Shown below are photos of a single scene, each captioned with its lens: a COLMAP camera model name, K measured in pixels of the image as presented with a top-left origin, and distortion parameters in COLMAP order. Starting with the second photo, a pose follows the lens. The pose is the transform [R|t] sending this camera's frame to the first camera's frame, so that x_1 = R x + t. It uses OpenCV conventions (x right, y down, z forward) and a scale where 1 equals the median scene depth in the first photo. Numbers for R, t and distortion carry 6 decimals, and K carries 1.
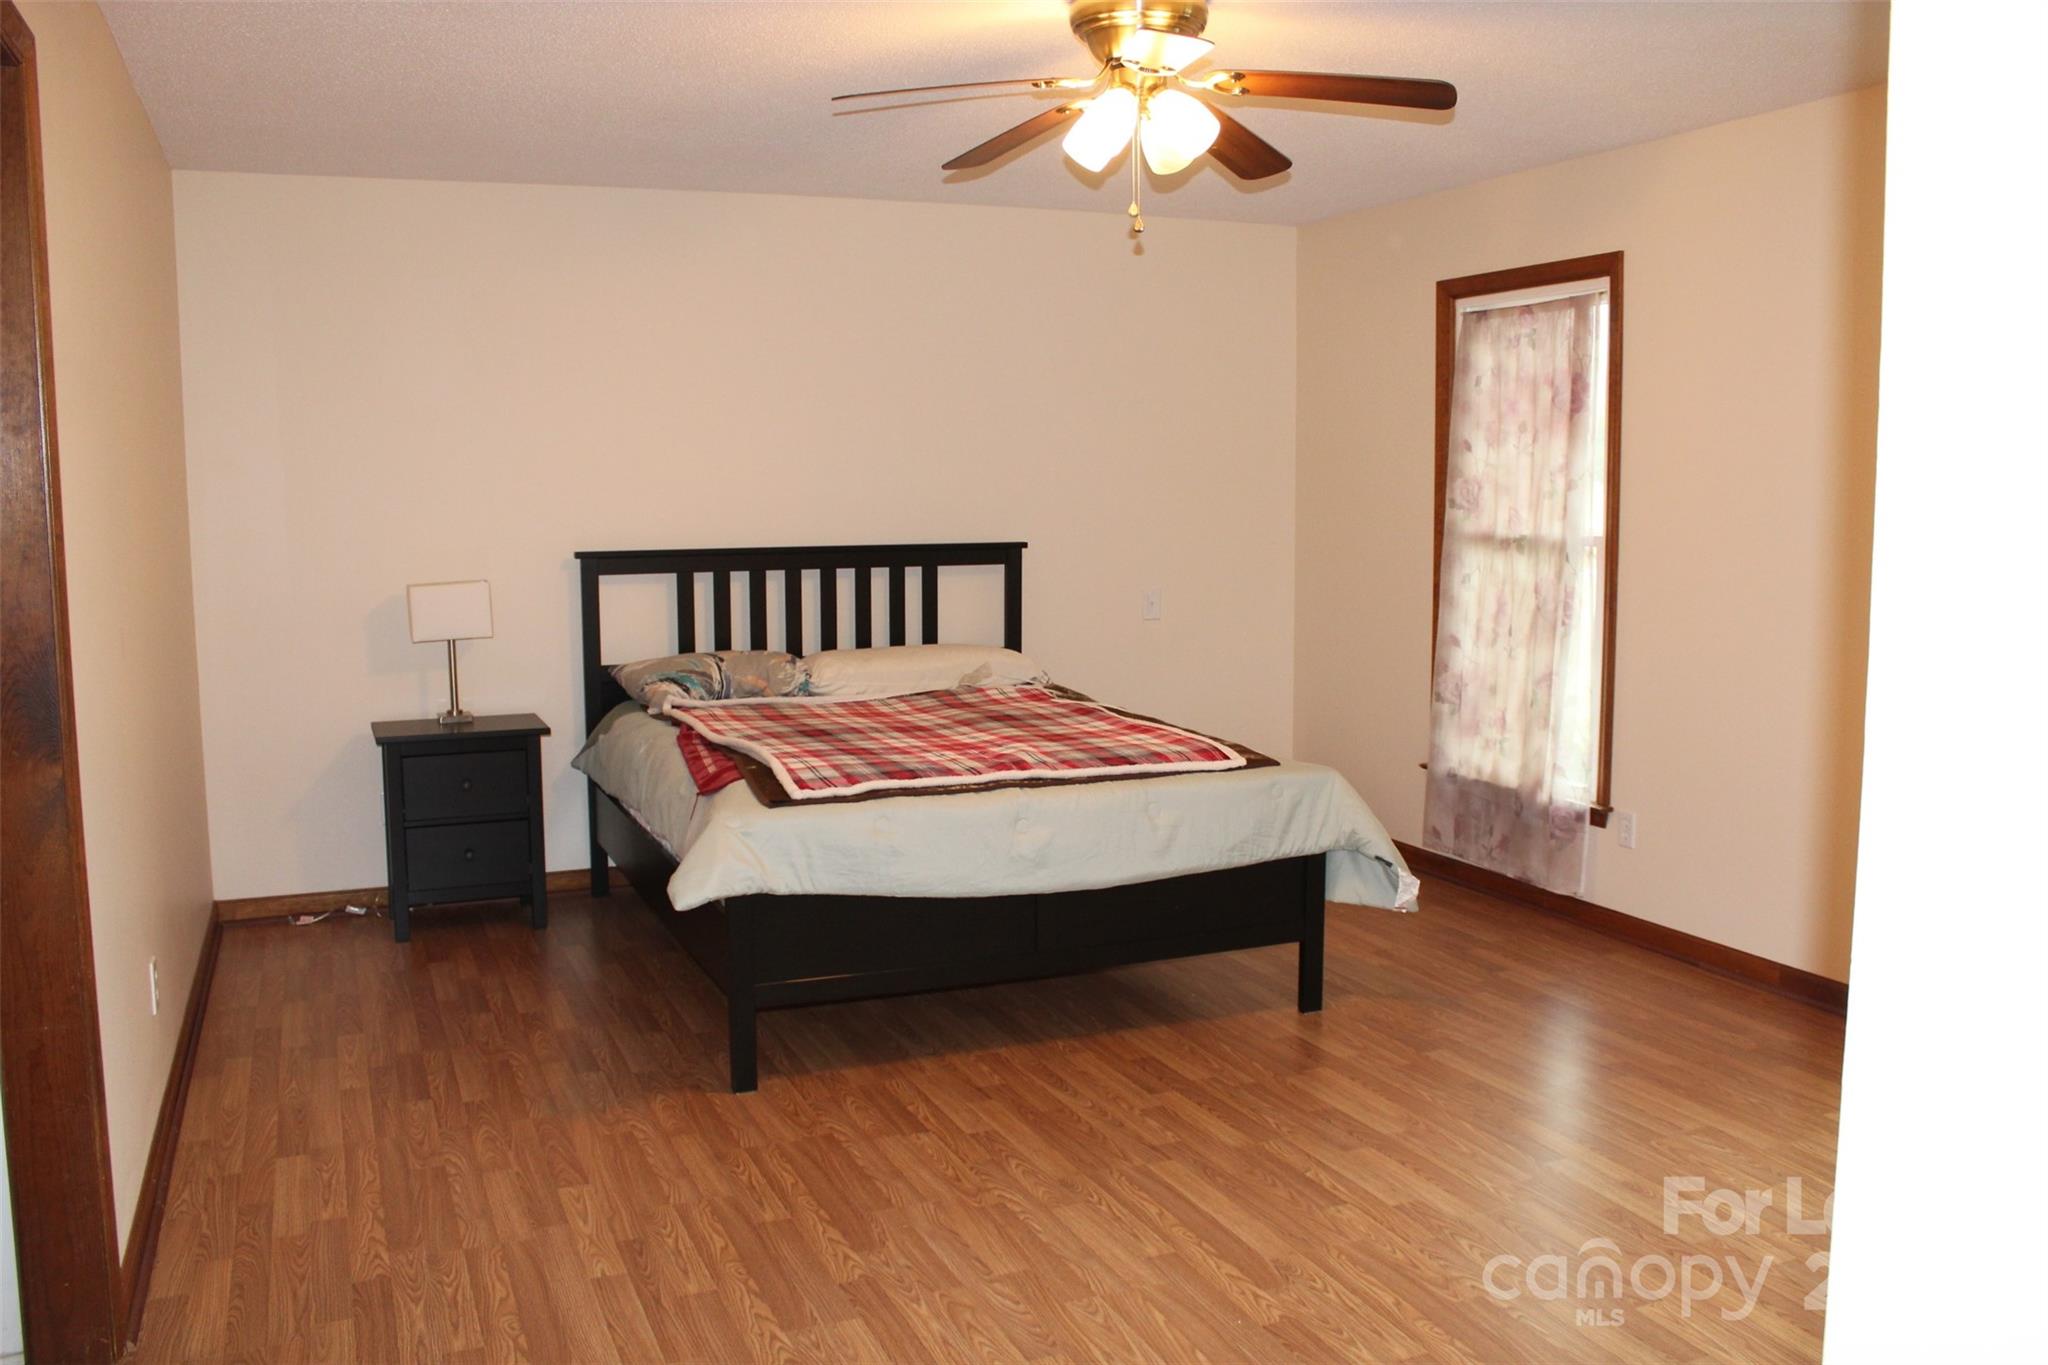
lens RADIAL K [[1683.4, 0, 1007.1], [0, 1683.4, 693.0], [0, 0, 1]] dist [-0.163975, 0.133588]
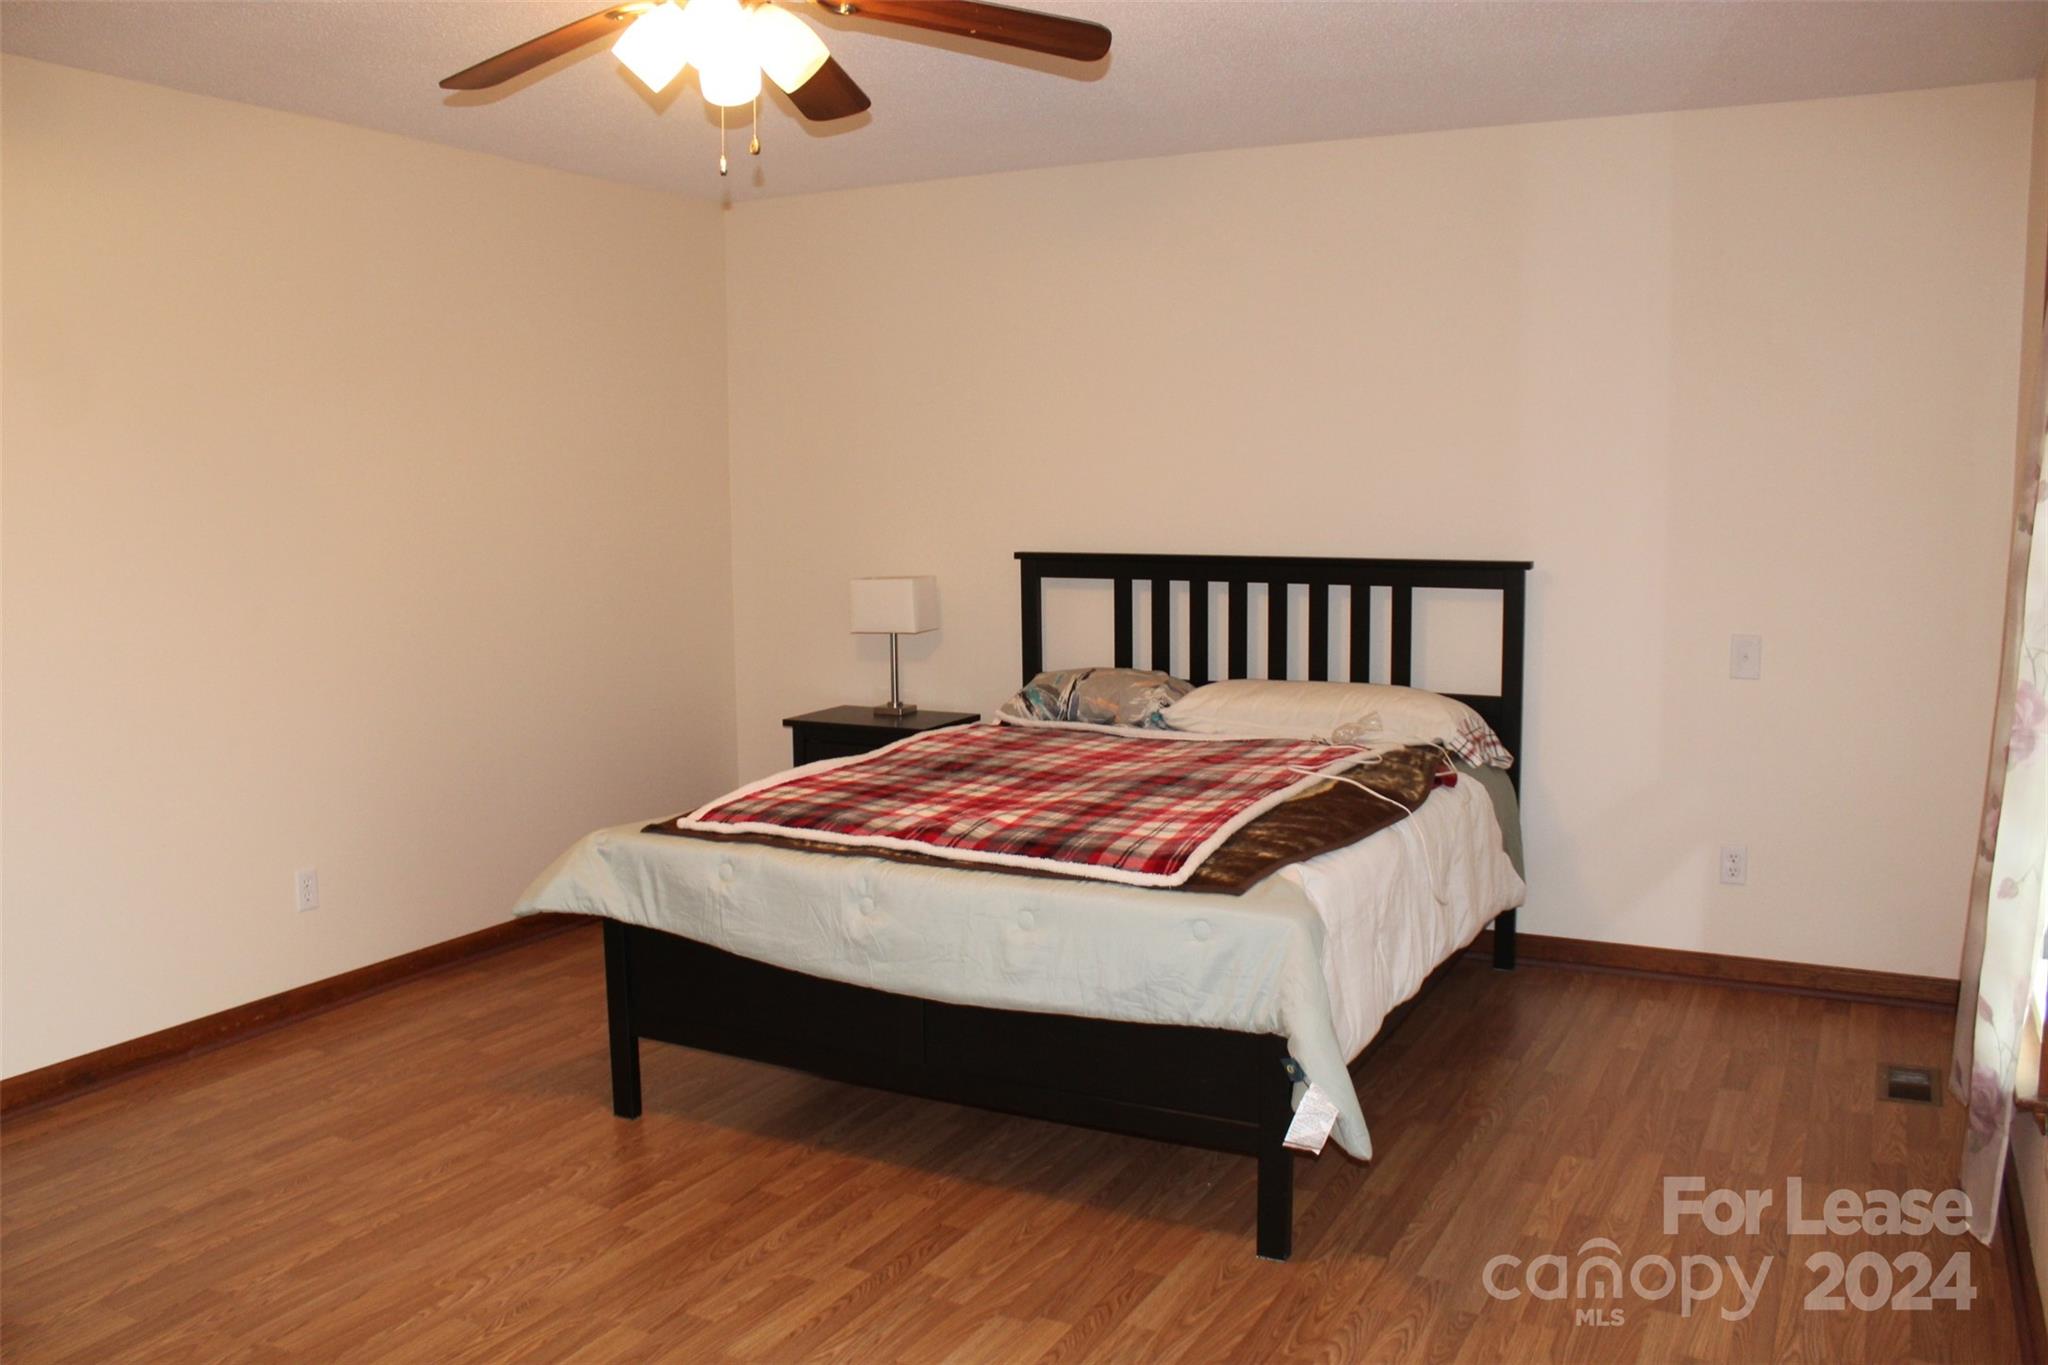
lens RADIAL K [[1683.4, 0, 1027.0], [0, 1683.4, 678.8], [0, 0, 1]] dist [-0.163975, 0.133588]
pose [[0.652090, 0.086687, -0.753170, 0.491774], [-0.094415, 0.994993, 0.032776, -0.045802], [0.752240, 0.049738, 0.657009, 0.384727]]
